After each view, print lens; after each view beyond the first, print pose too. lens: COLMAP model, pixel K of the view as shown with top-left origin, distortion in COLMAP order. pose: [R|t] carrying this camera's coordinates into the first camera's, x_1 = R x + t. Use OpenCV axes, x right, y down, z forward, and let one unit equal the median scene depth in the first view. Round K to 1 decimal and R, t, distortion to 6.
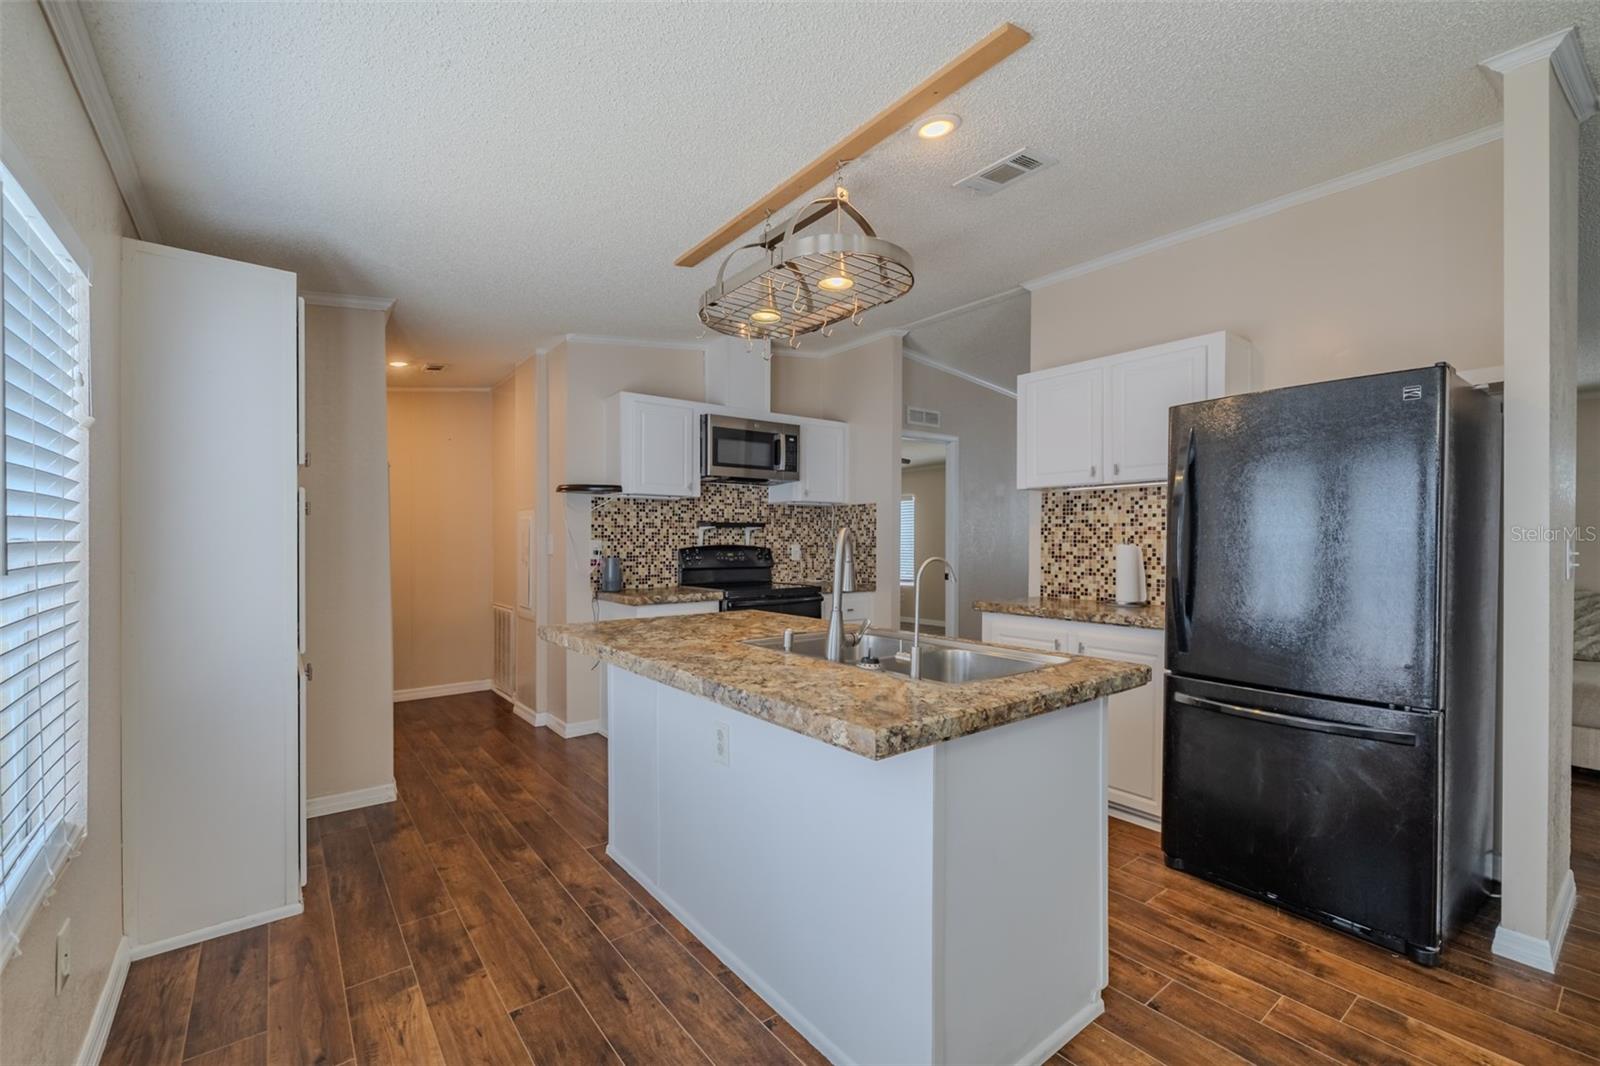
lens RADIAL K [[682.3, 0, 802.7], [0, 682.3, 526.0], [0, 0, 1]] dist [-0.001494, 0.000026]
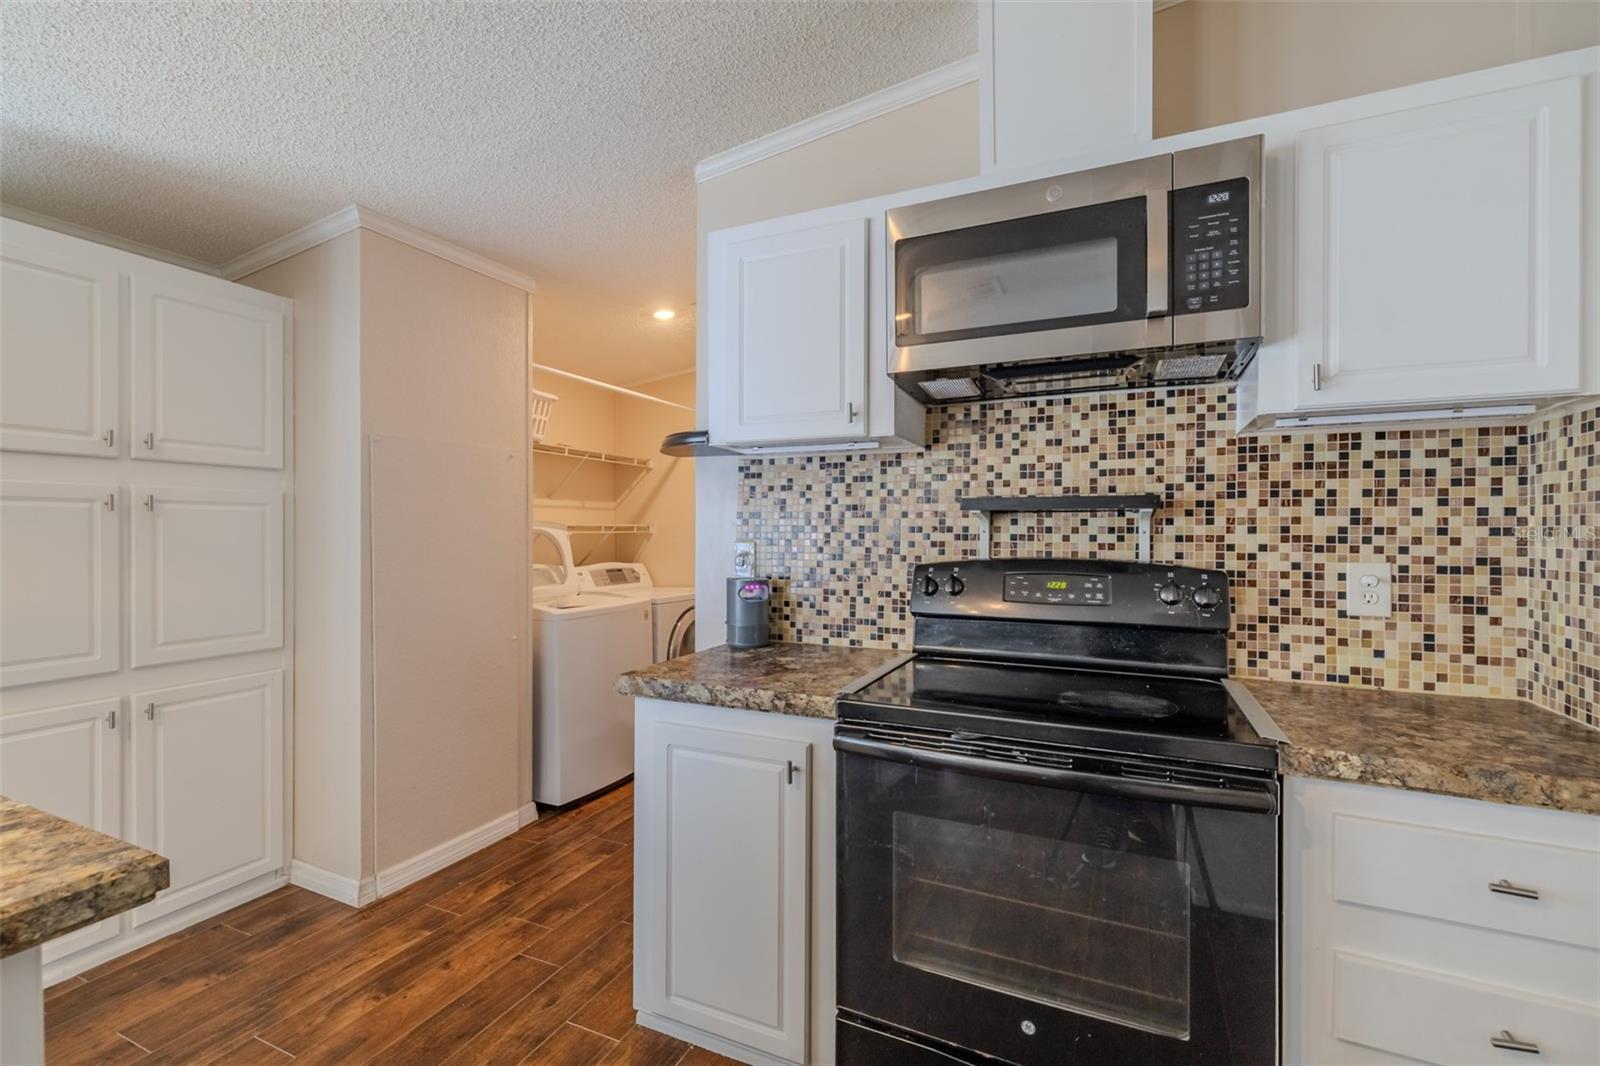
lens RADIAL K [[688.4, 0, 789.8], [0, 688.4, 529.4], [0, 0, 1]] dist [-0.001125, 0.000494]
pose [[0.447188, 0.000256, -0.894440, 0.164541], [0.017878, 0.999798, 0.009224, 0.006005], [0.894261, -0.020116, 0.447093, 0.721717]]
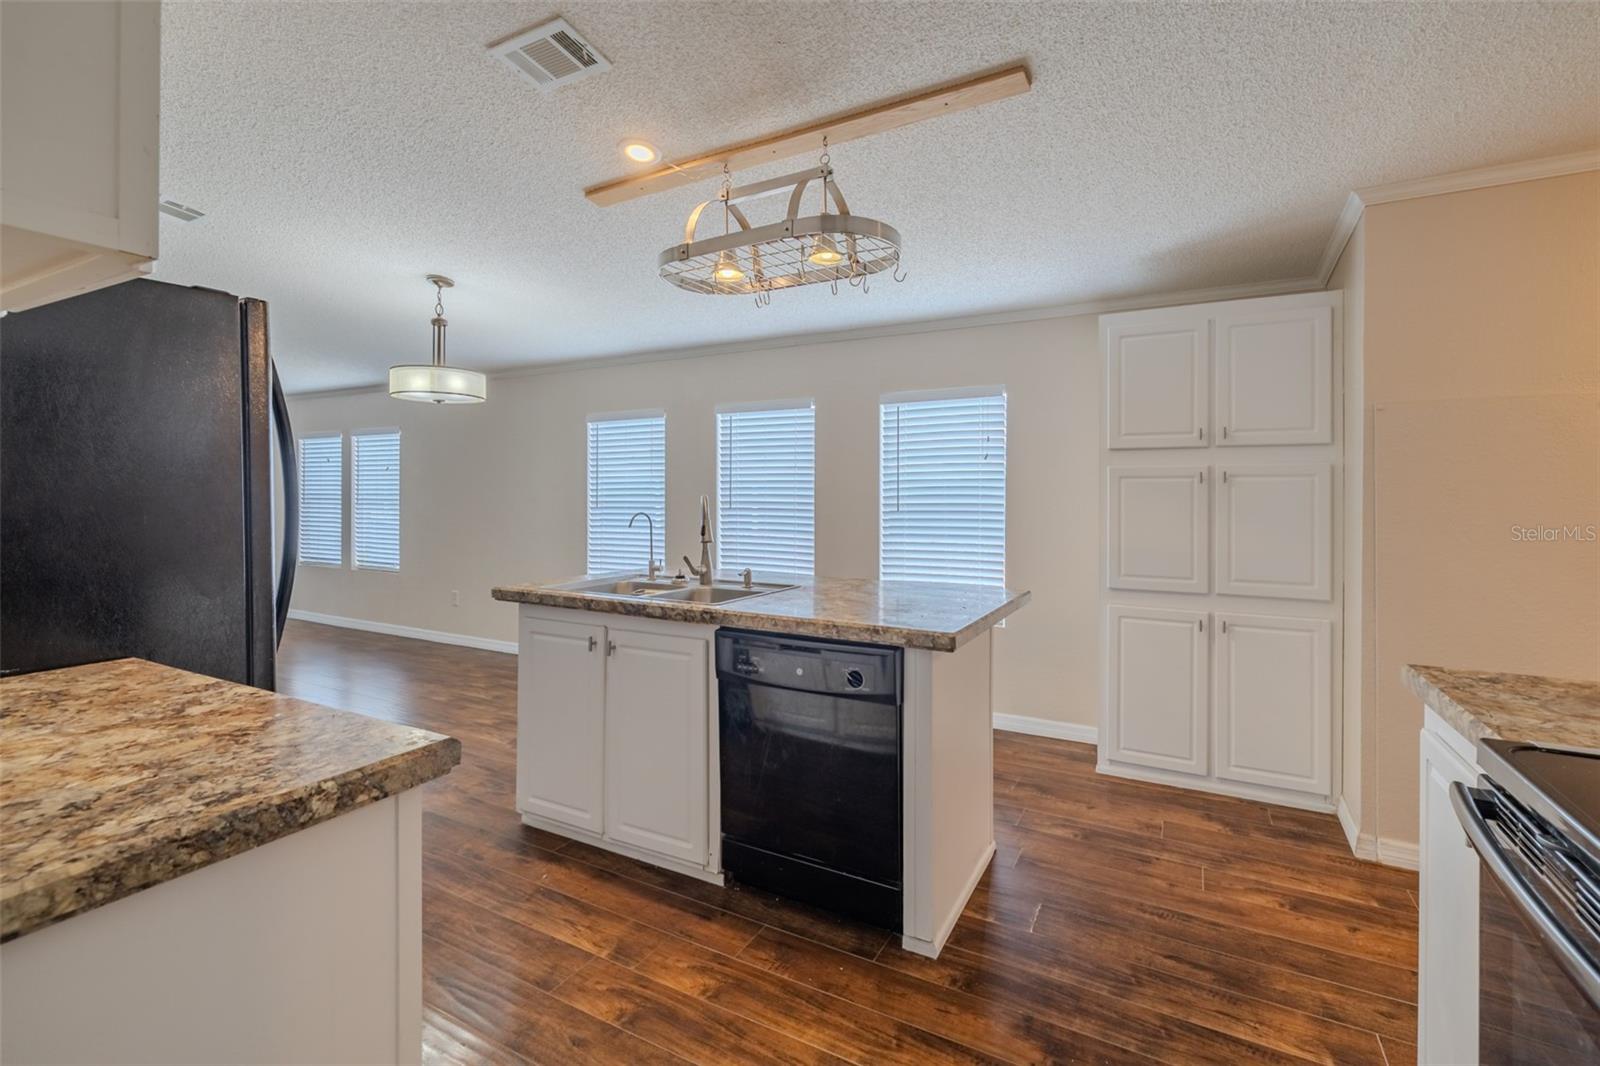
lens RADIAL K [[712.0, 0, 806.3], [0, 712.0, 494.7], [0, 0, 1]] dist [-0.002166, -0.000184]
pose [[-0.922501, -0.009227, -0.385883, 0.175871], [-0.001586, 0.999796, -0.020116, 0.014983], [0.385990, -0.017945, -0.922328, 0.996642]]
